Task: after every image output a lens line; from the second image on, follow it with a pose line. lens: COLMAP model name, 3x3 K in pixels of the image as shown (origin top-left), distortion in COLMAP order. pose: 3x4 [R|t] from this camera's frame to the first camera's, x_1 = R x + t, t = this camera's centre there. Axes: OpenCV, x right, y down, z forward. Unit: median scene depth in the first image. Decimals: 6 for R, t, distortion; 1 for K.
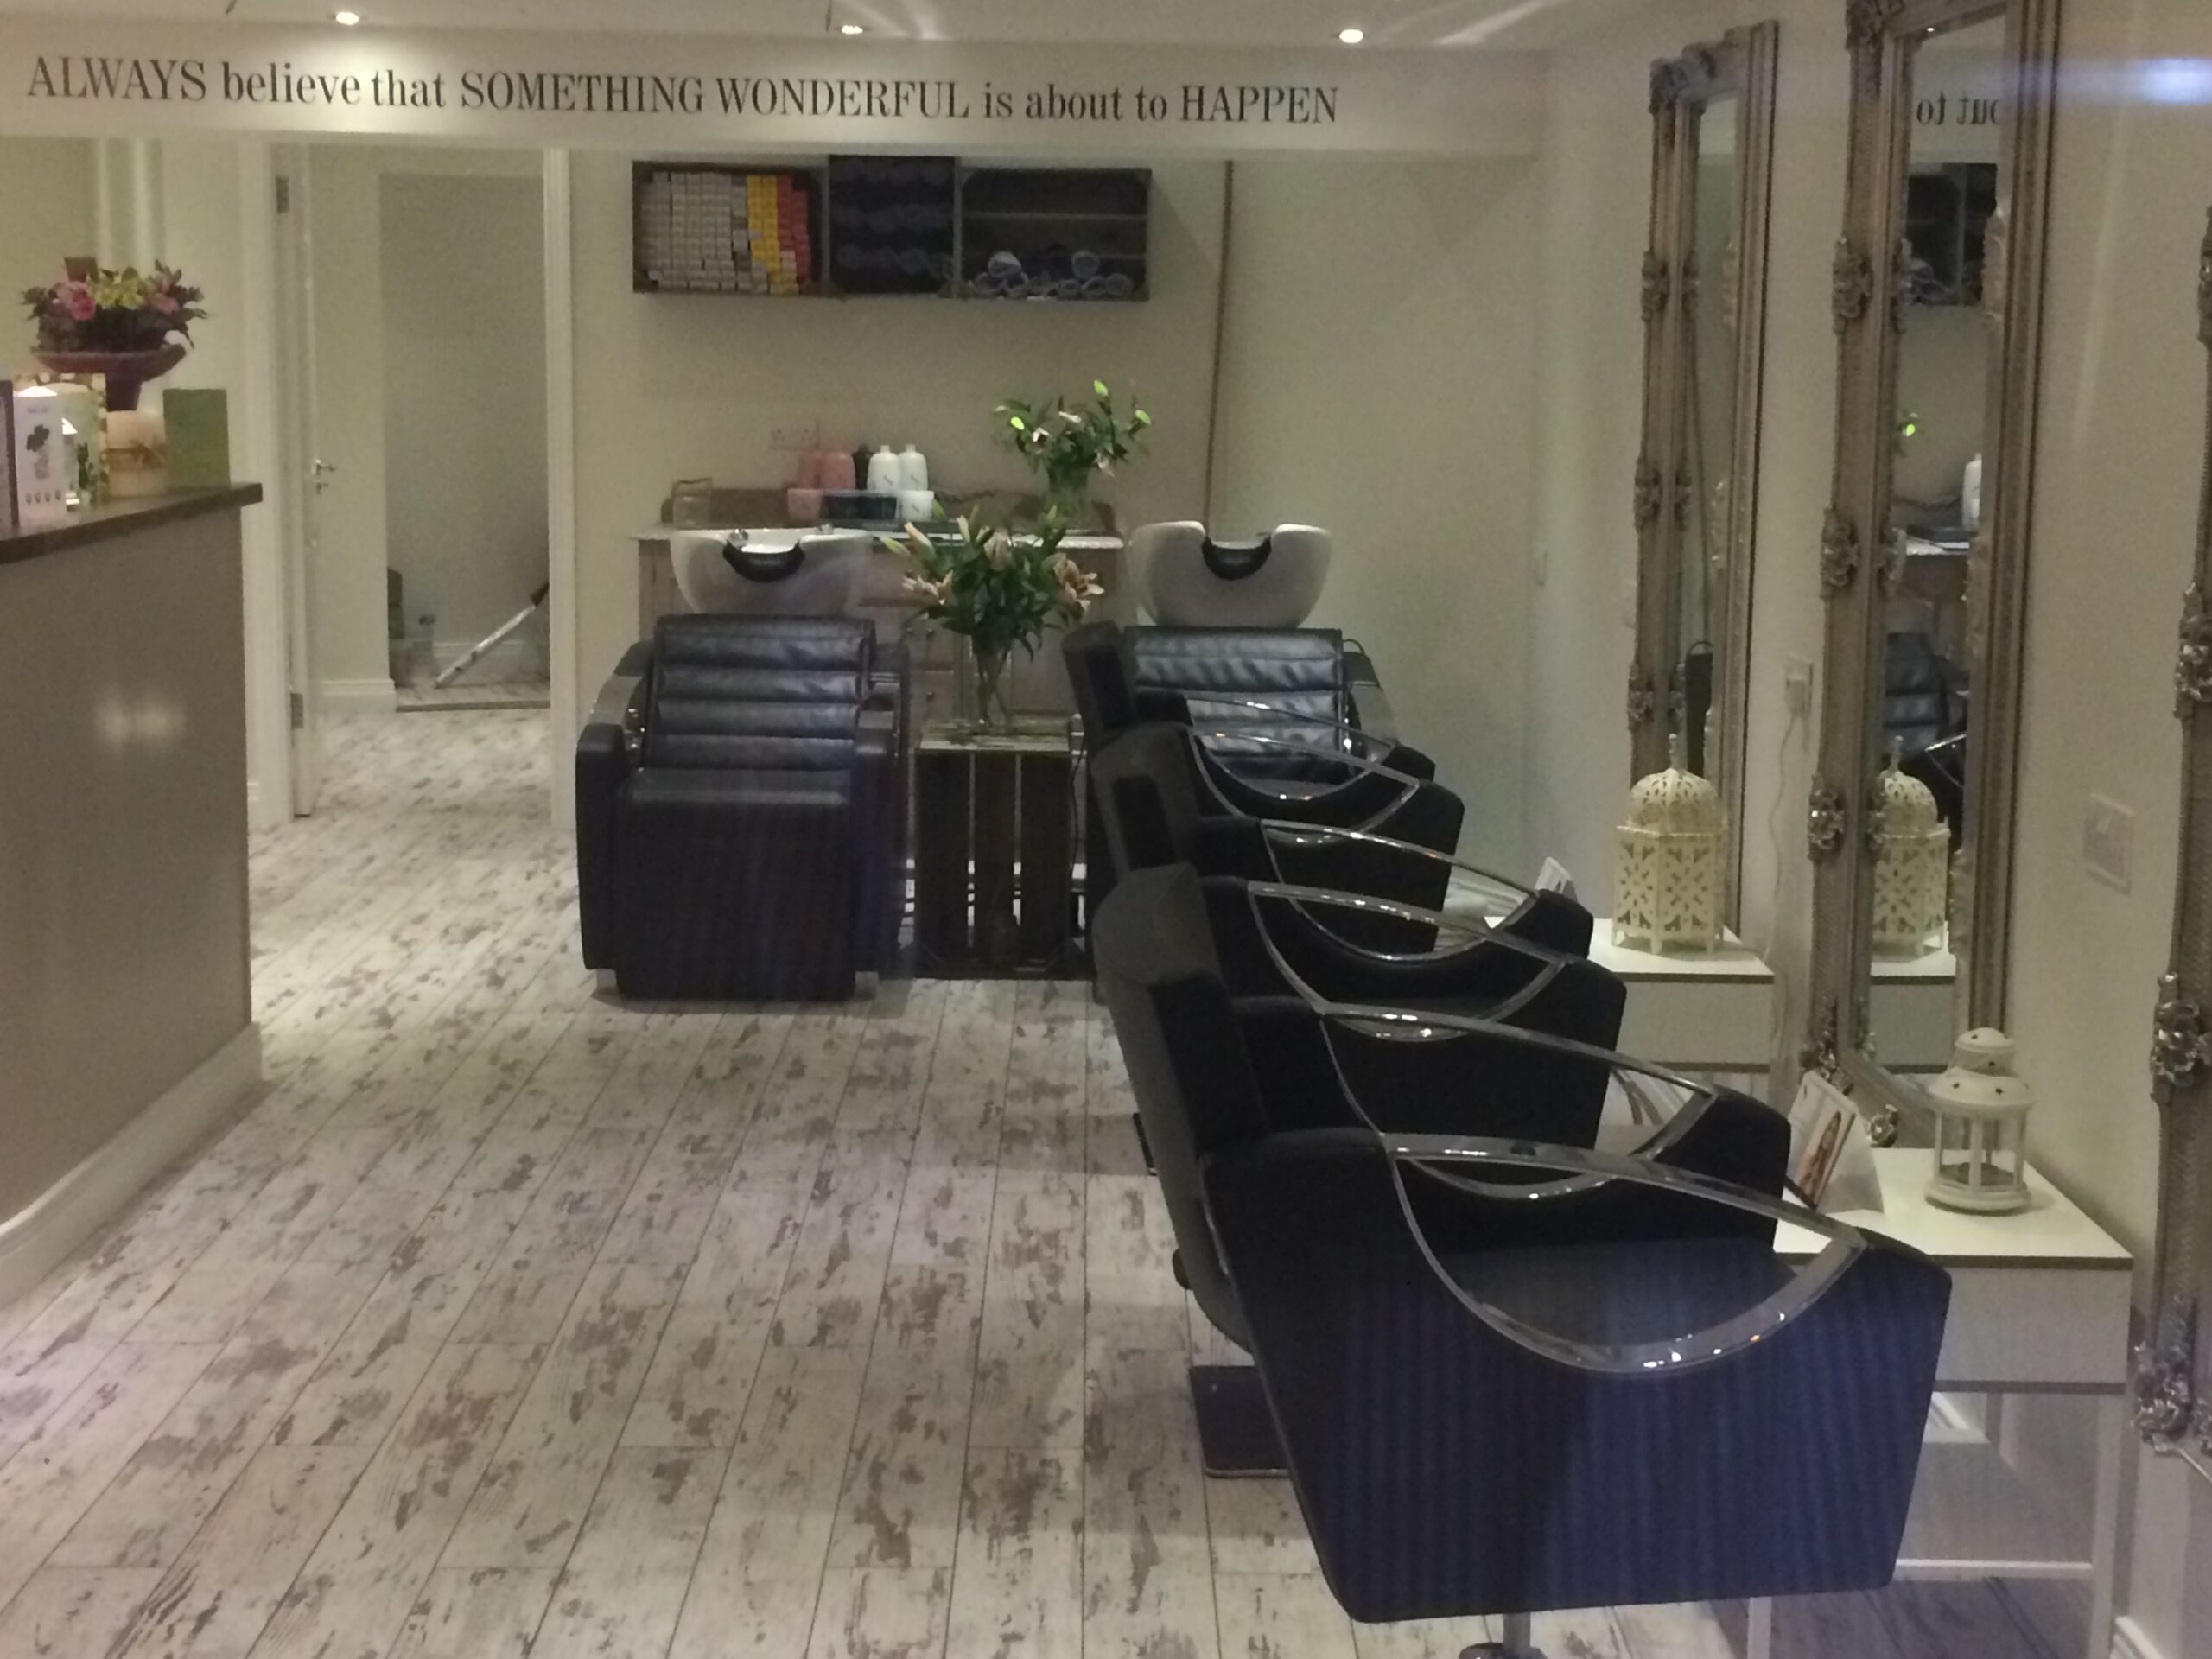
lens RADIAL K [[3296.2, 0, 1108.6], [0, 3296.2, 828.5], [0, 0, 1]] dist [0.024979, 0.000000]
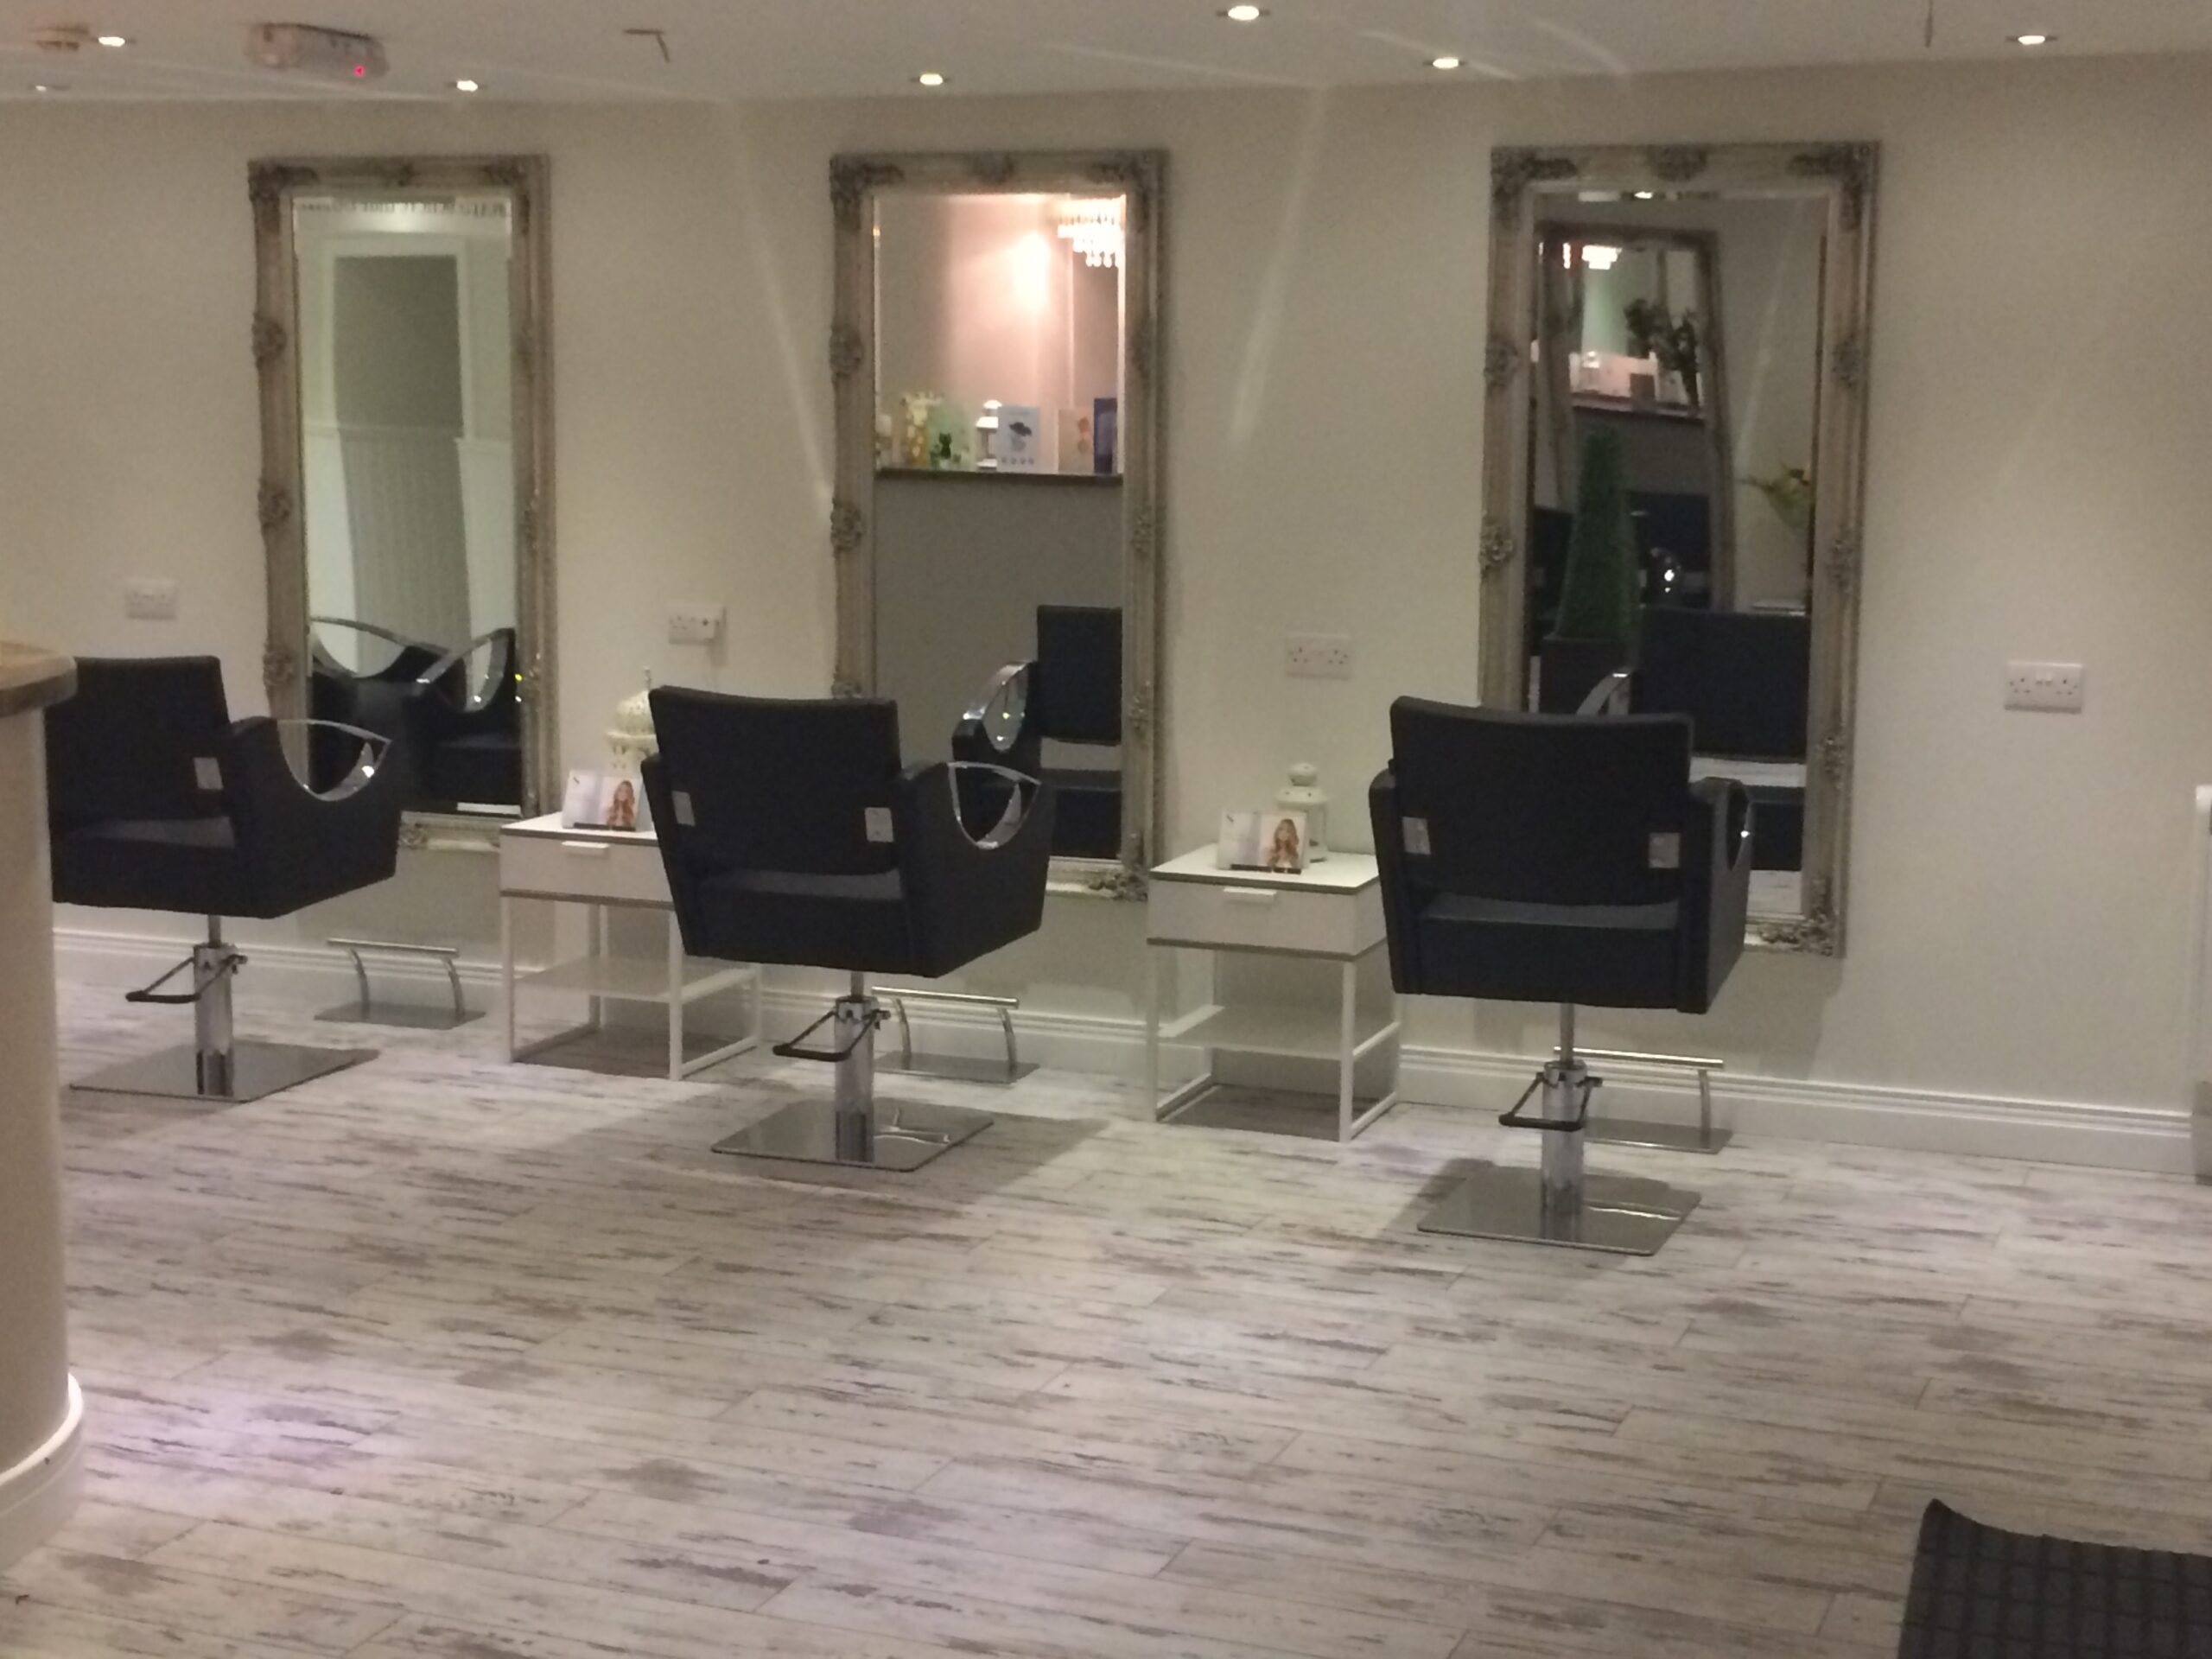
lens RADIAL K [[3296.2, 0, 1100.4], [0, 3296.2, 832.0], [0, 0, 1]] dist [0.024979, 0.000000]
pose [[0.401390, -0.164774, 0.900964, -1.177300], [0.146450, 0.982574, 0.114454, -0.104626], [-0.904123, 0.086006, 0.418527, 0.271789]]
